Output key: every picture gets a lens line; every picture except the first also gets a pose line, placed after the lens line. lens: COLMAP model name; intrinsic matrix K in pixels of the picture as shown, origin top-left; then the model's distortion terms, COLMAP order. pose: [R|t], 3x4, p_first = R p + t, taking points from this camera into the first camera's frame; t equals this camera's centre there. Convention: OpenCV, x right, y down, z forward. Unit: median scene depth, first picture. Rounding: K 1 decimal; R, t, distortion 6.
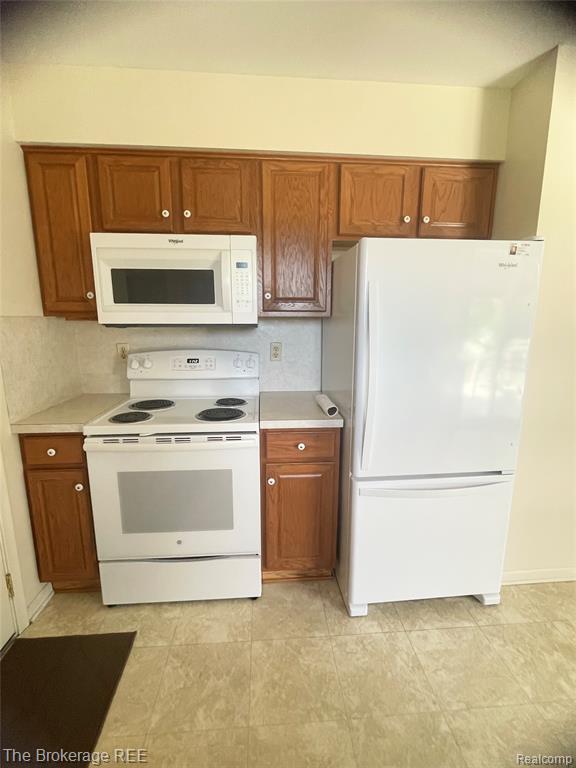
lens RADIAL K [[361.7, 0, 290.0], [0, 361.7, 385.2], [0, 0, 1]] dist [-0.002214, -0.000111]
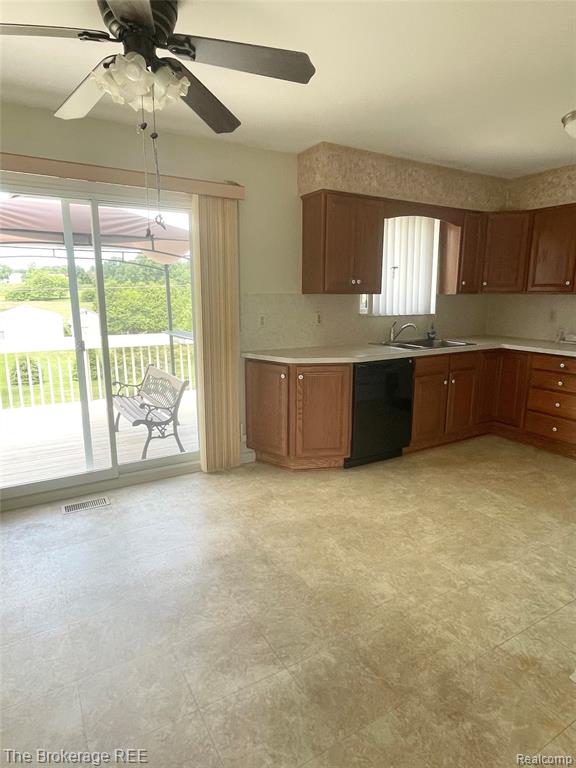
lens RADIAL K [[450.8, 0, 288.0], [0, 450.8, 384.0], [0, 0, 1]] dist [-0.002637, -0.001950]
pose [[-0.898972, 0.087003, -0.429278, 1.916926], [-0.081920, 0.929383, 0.359912, -0.289709], [0.430277, 0.358718, -0.828362, 1.466868]]
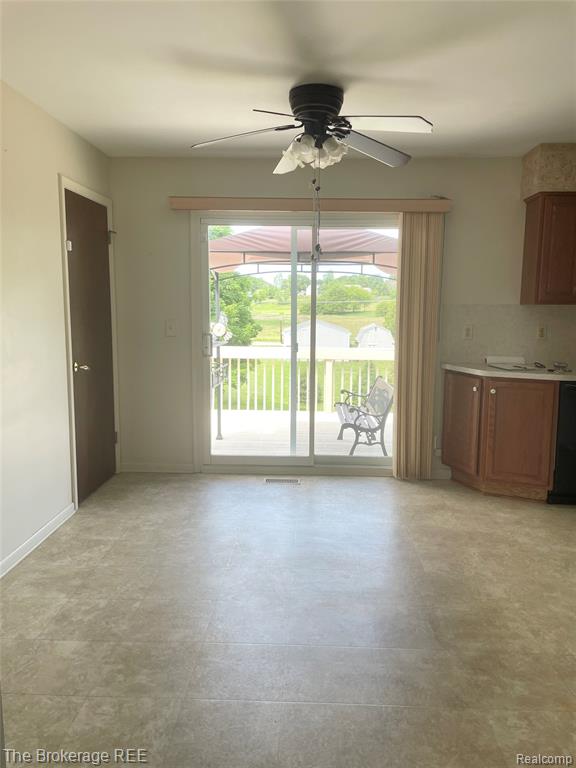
lens RADIAL K [[573.5, 0, 288.0], [0, 573.5, 384.0], [0, 0, 1]] dist [0.069882, -0.085580]
pose [[-0.992516, -0.022964, 0.119935, 1.572300], [0.016360, 0.948297, 0.316961, -0.411802], [-0.121013, 0.316551, -0.940825, 2.186261]]
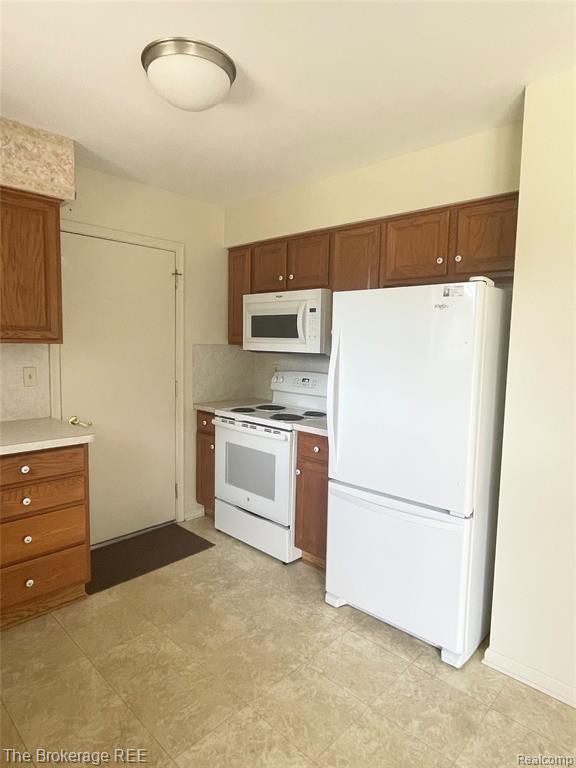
lens RADIAL K [[450.8, 0, 288.0], [0, 450.8, 384.0], [0, 0, 1]] dist [-0.002637, -0.001950]
pose [[0.667878, 0.083950, -0.739521, 1.110828], [-0.158829, 0.986806, -0.031421, 0.008322], [0.727126, 0.138443, 0.672400, -0.168128]]
